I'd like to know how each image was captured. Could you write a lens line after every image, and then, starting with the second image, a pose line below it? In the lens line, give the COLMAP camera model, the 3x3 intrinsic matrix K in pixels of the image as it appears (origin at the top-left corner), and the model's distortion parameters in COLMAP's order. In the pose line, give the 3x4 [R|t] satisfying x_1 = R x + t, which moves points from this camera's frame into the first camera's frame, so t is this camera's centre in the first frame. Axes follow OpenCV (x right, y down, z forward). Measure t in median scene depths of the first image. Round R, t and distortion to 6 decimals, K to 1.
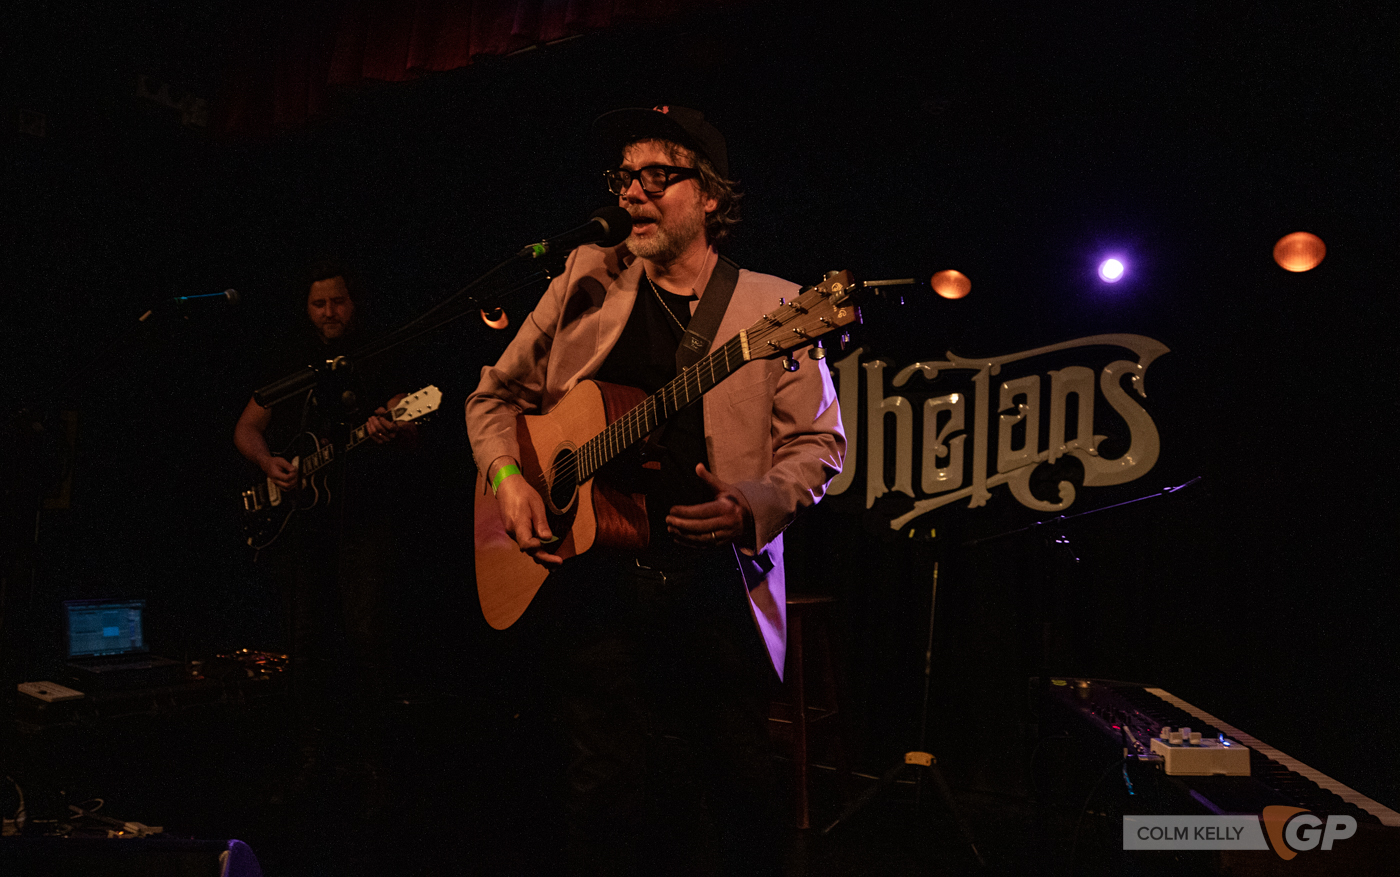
lens RADIAL K [[1063.9, 0, 696.6], [0, 1063.9, 440.9], [0, 0, 1]] dist [-0.048811, 0.012078]
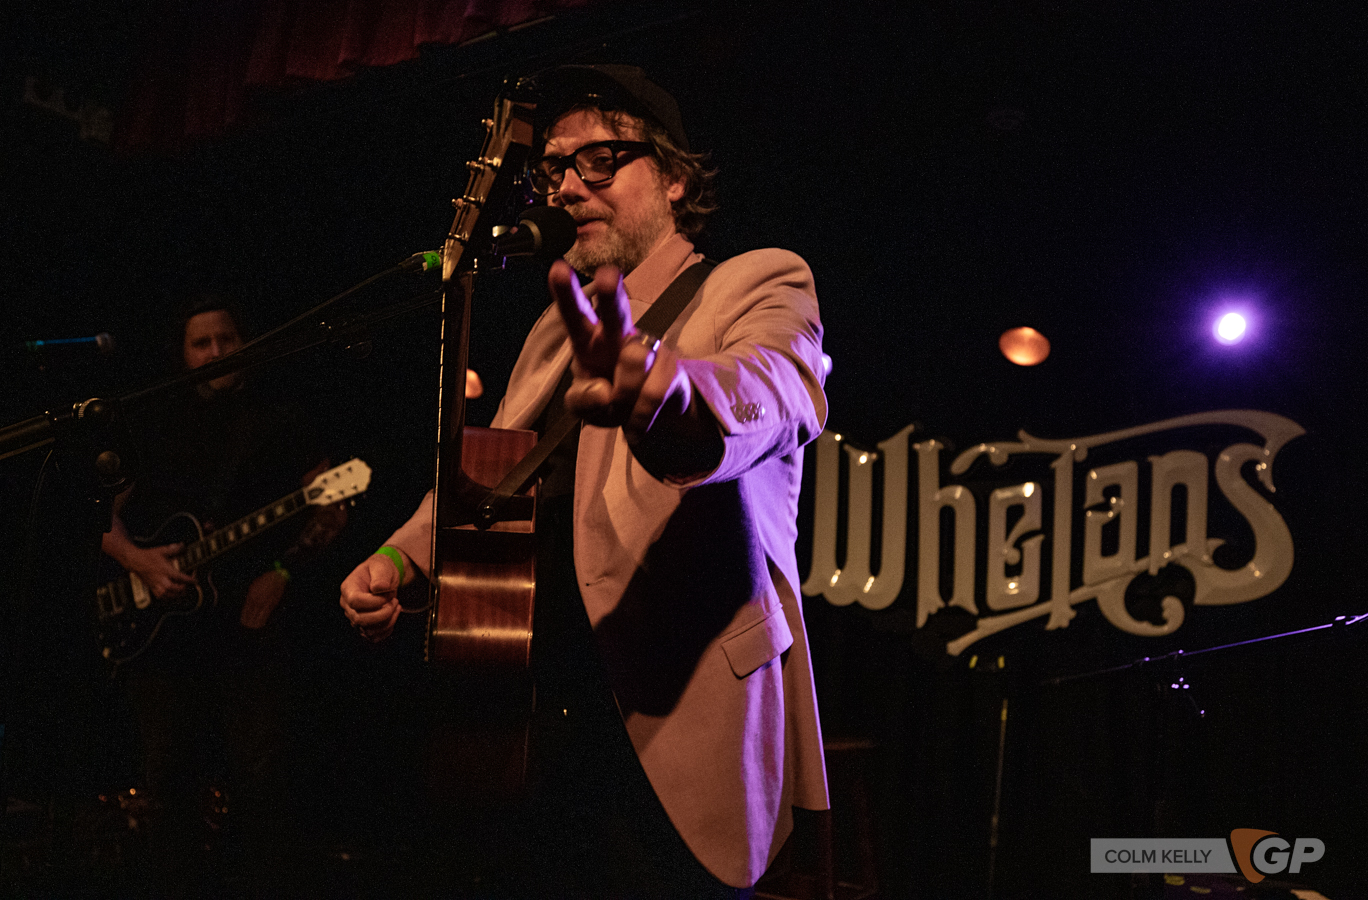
lens RADIAL K [[1235.8, 0, 683.2], [0, 1235.8, 448.2], [0, 0, 1]] dist [-0.062445, 0.030214]
pose [[0.999261, 0.016504, -0.034714, 0.017534], [-0.018952, 0.997266, -0.071422, -0.000421], [0.033441, 0.072027, 0.996842, 0.078117]]
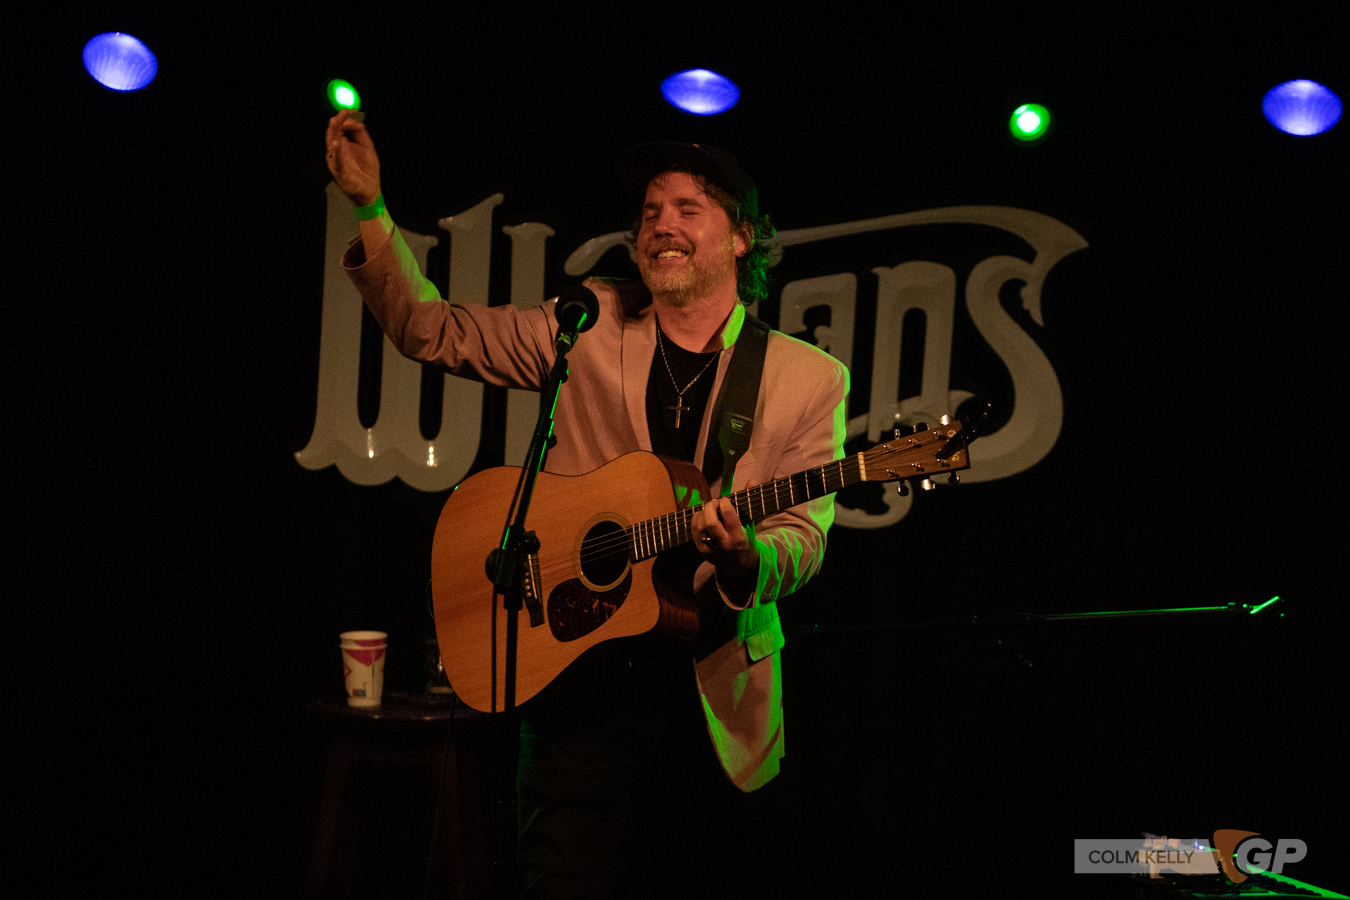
lens RADIAL K [[5517.4, 0, 678.1], [0, 5517.4, 450.5], [0, 0, 1]] dist [0.066975, 0.000000]
pose [[0.906229, -0.011439, 0.422633, -0.952271], [-0.030956, 0.995156, 0.093312, -0.235502], [-0.421653, -0.097645, 0.901485, -1.504182]]
